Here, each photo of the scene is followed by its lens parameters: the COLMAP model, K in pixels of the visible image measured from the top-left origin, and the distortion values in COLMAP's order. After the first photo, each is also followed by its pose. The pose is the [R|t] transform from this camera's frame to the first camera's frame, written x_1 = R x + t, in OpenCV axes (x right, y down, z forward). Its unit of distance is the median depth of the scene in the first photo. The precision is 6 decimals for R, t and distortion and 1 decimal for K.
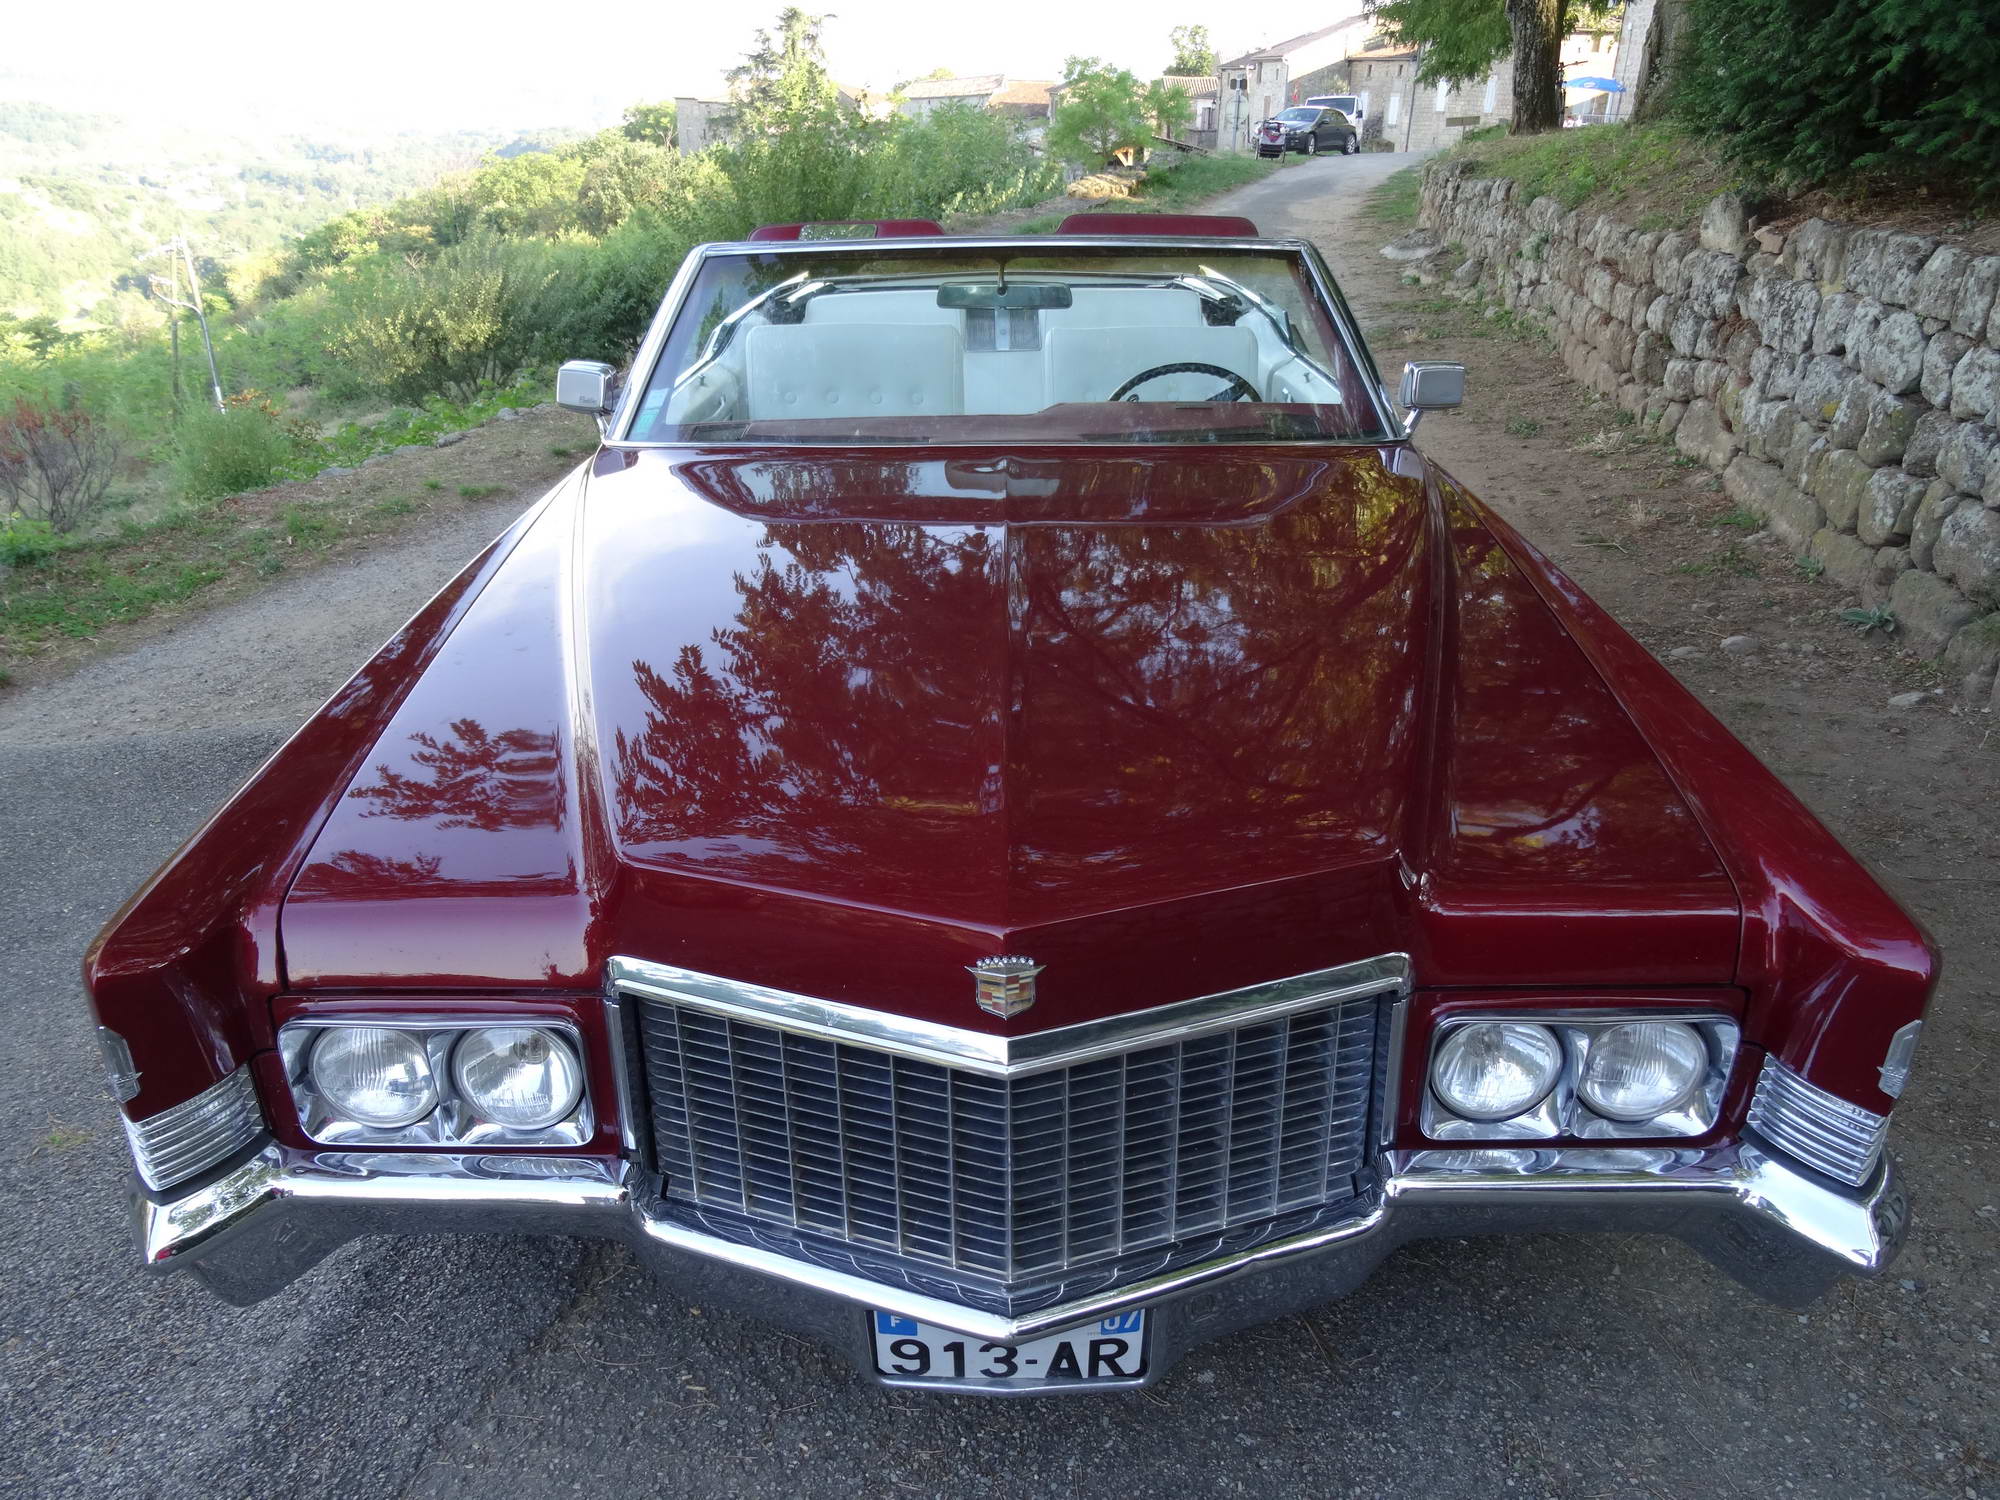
lens RADIAL K [[1444.4, 0, 995.9], [0, 1444.4, 755.5], [0, 0, 1]] dist [0.002517, -0.002302]
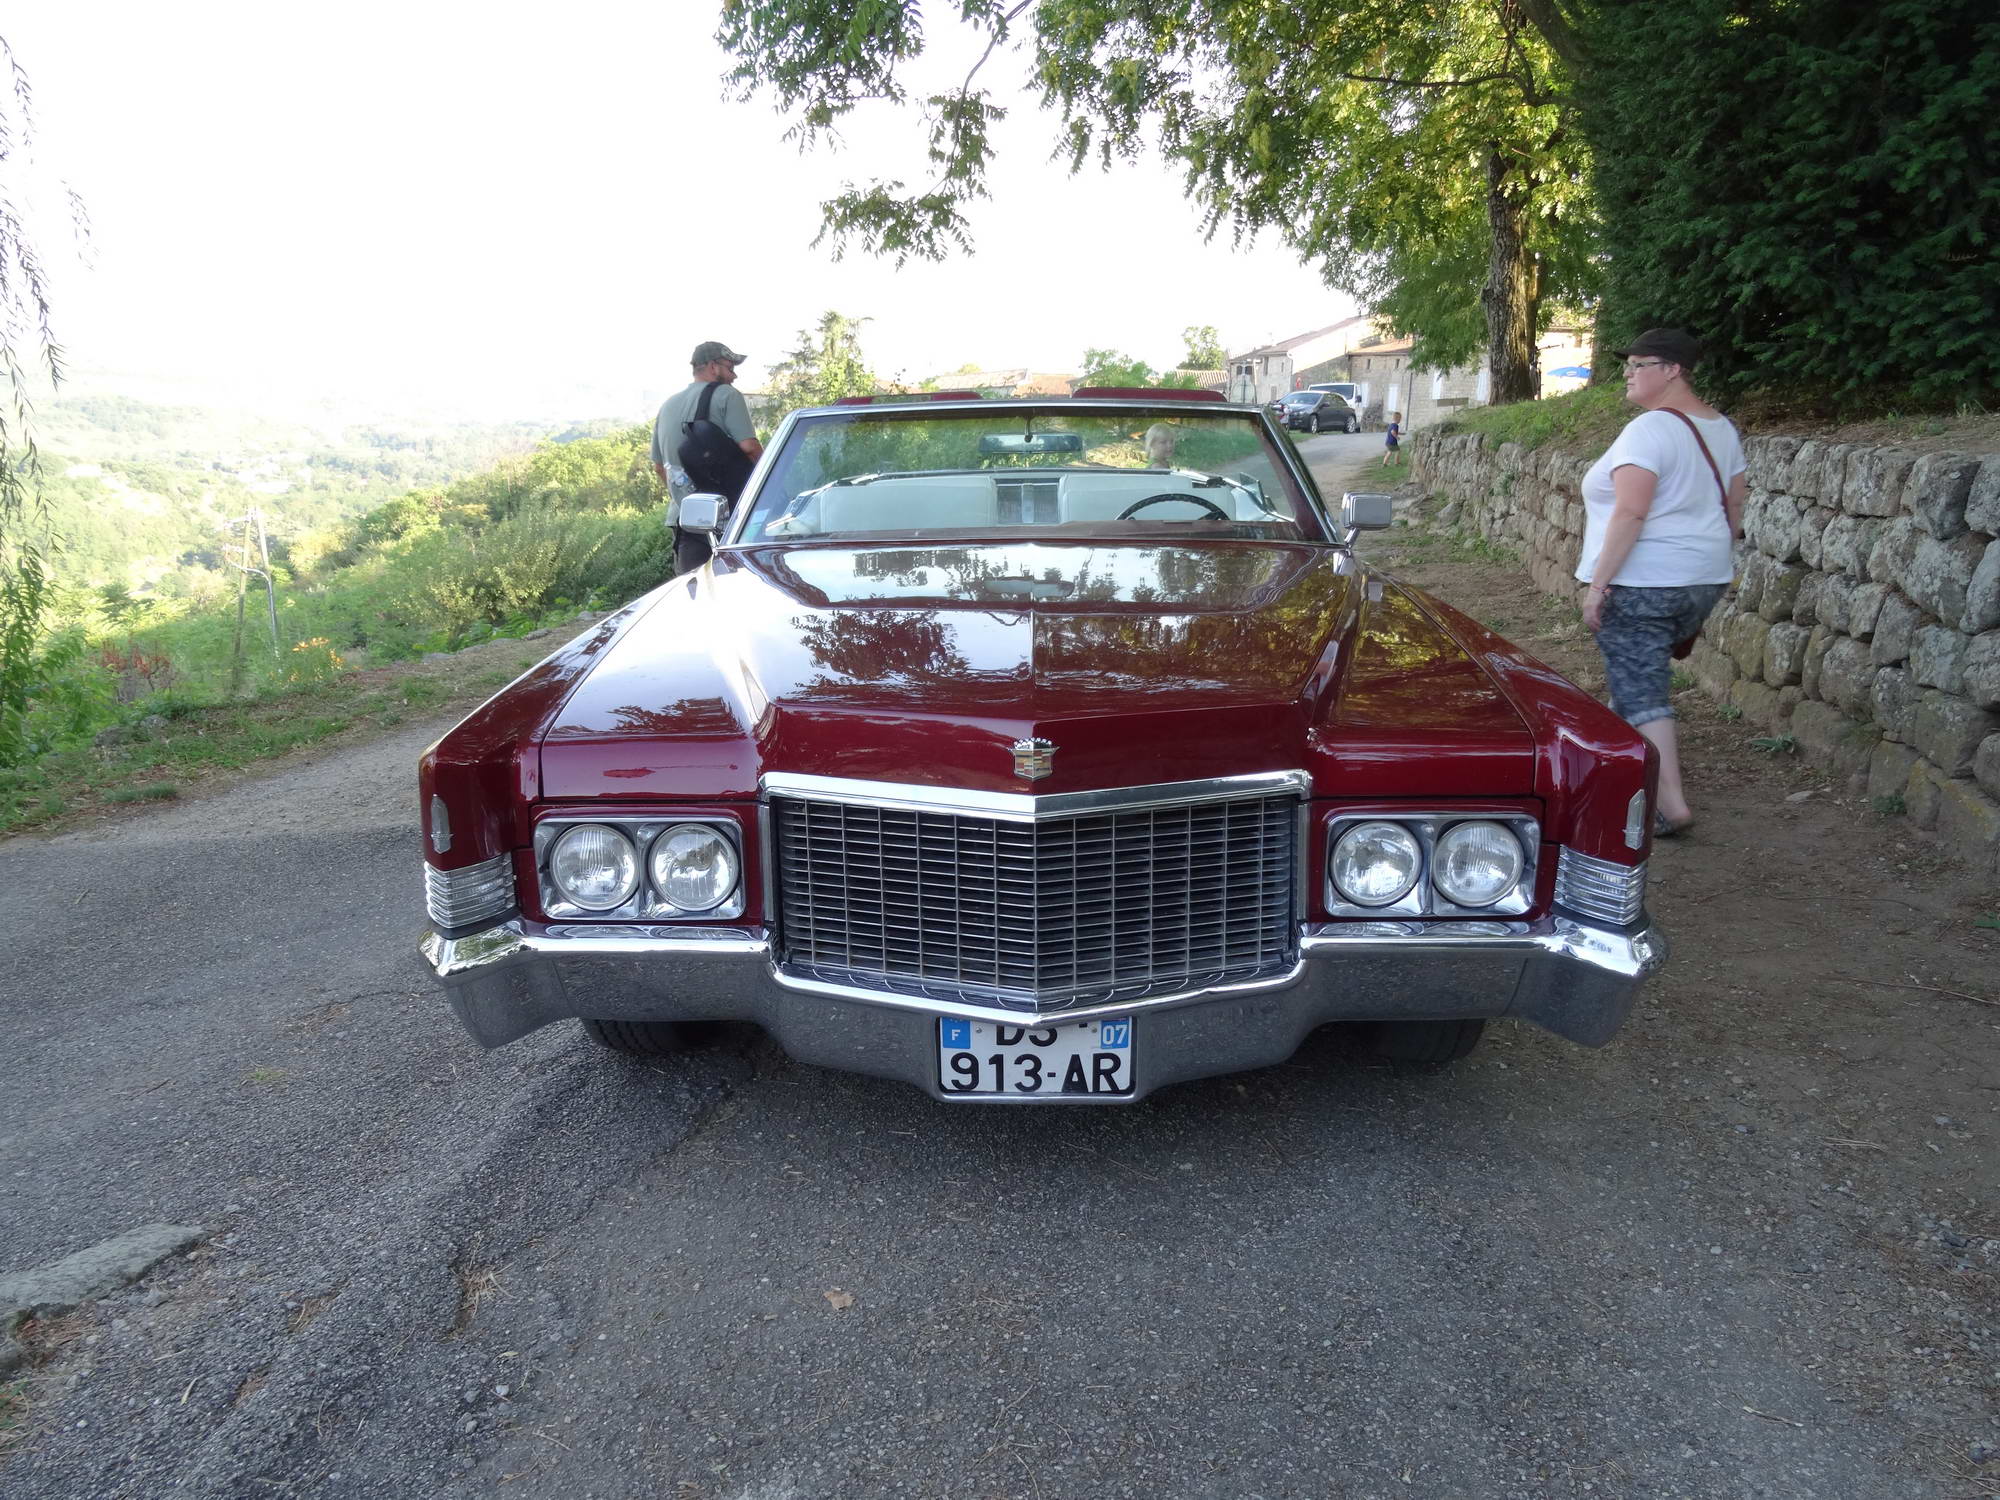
lens RADIAL K [[1445.9, 0, 999.7], [0, 1445.9, 751.3], [0, 0, 1]] dist [-0.001786, 0.001056]
pose [[0.999906, 0.002749, -0.013424, -0.002269], [-0.005150, 0.983232, -0.182289, 0.110085], [0.012698, 0.182341, 0.983153, -0.129370]]
